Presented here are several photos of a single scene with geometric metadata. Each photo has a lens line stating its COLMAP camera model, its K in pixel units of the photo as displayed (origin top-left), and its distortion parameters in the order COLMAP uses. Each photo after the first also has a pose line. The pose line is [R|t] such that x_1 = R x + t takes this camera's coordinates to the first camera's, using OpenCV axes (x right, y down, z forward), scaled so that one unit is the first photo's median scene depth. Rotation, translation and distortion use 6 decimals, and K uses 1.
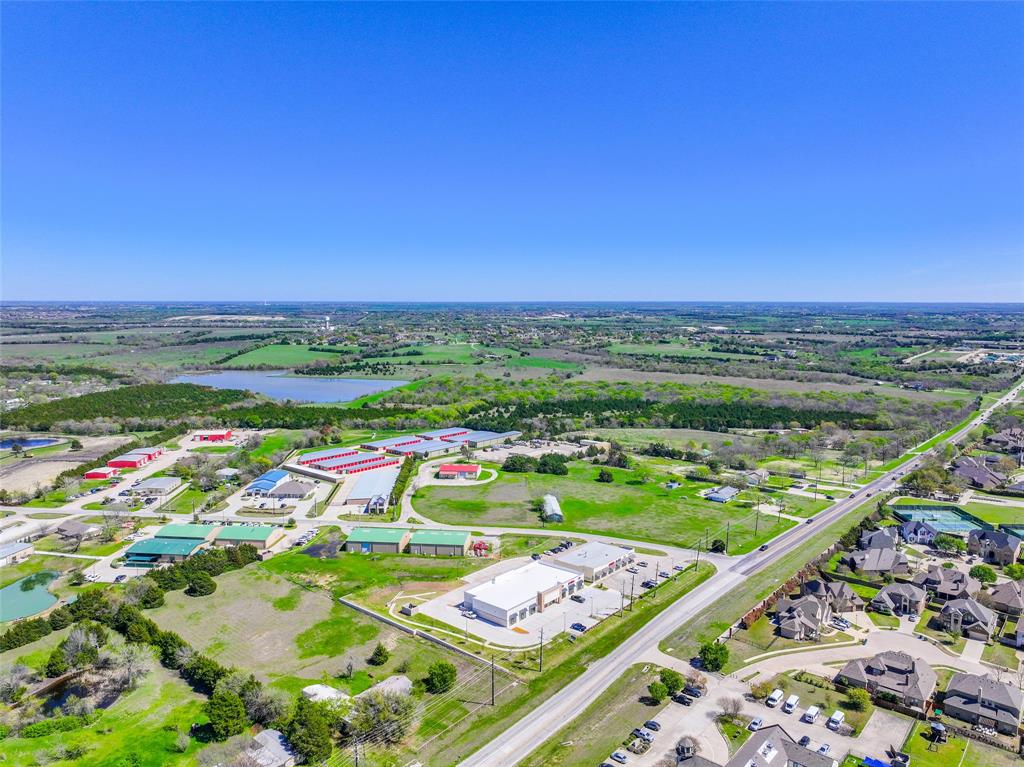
lens RADIAL K [[727.0, 0, 519.6], [0, 727.0, 383.4], [0, 0, 1]] dist [0.003885, 0.000027]
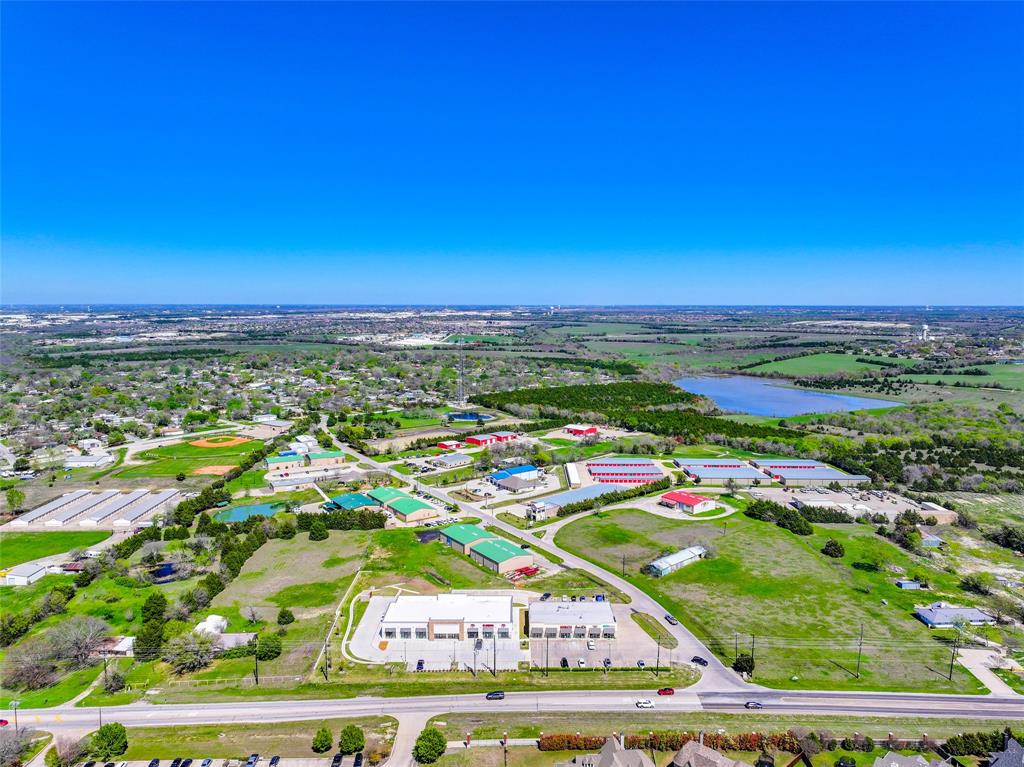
lens RADIAL K [[727.0, 0, 519.6], [0, 727.0, 383.4], [0, 0, 1]] dist [0.003885, 0.000027]
pose [[0.649344, 0.084551, -0.755780, 0.640477], [-0.089077, 0.995416, 0.034827, -0.054822], [0.755260, 0.044708, 0.653899, 0.350207]]
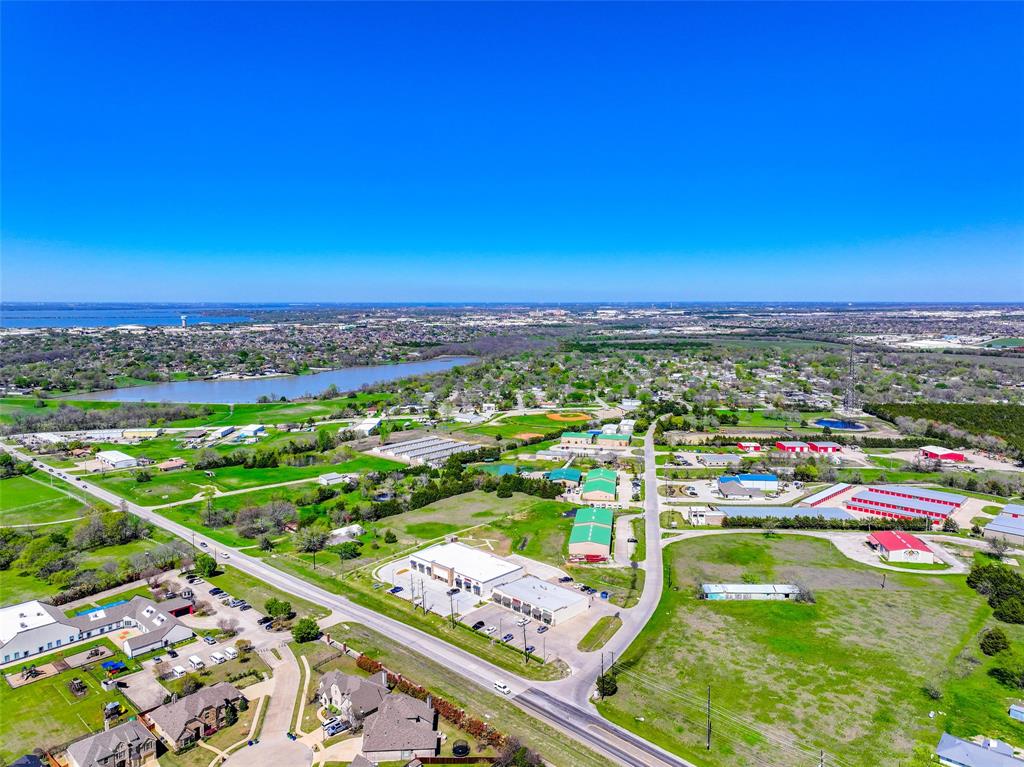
lens RADIAL K [[727.0, 0, 519.6], [0, 727.0, 383.4], [0, 0, 1]] dist [0.003885, 0.000027]
pose [[-0.055389, 0.114299, -0.991901, 0.890780], [-0.116519, 0.985899, 0.120114, -0.113376], [0.991643, 0.122228, -0.041290, 0.907552]]
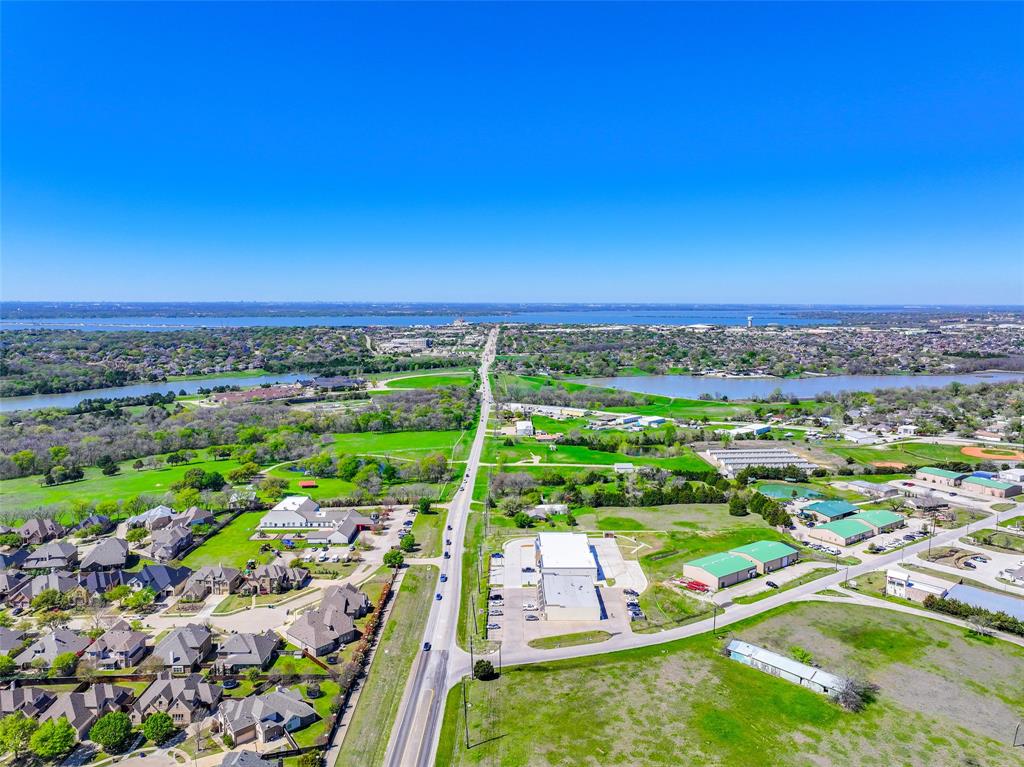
lens RADIAL K [[731.1, 0, 512.0], [0, 731.1, 383.5], [0, 0, 1]] dist [-0.000855, -0.000123]
pose [[-0.761085, 0.071182, -0.644735, 0.672521], [-0.078341, 0.976597, 0.200300, -0.178436], [0.643904, 0.202954, -0.737697, 1.457189]]
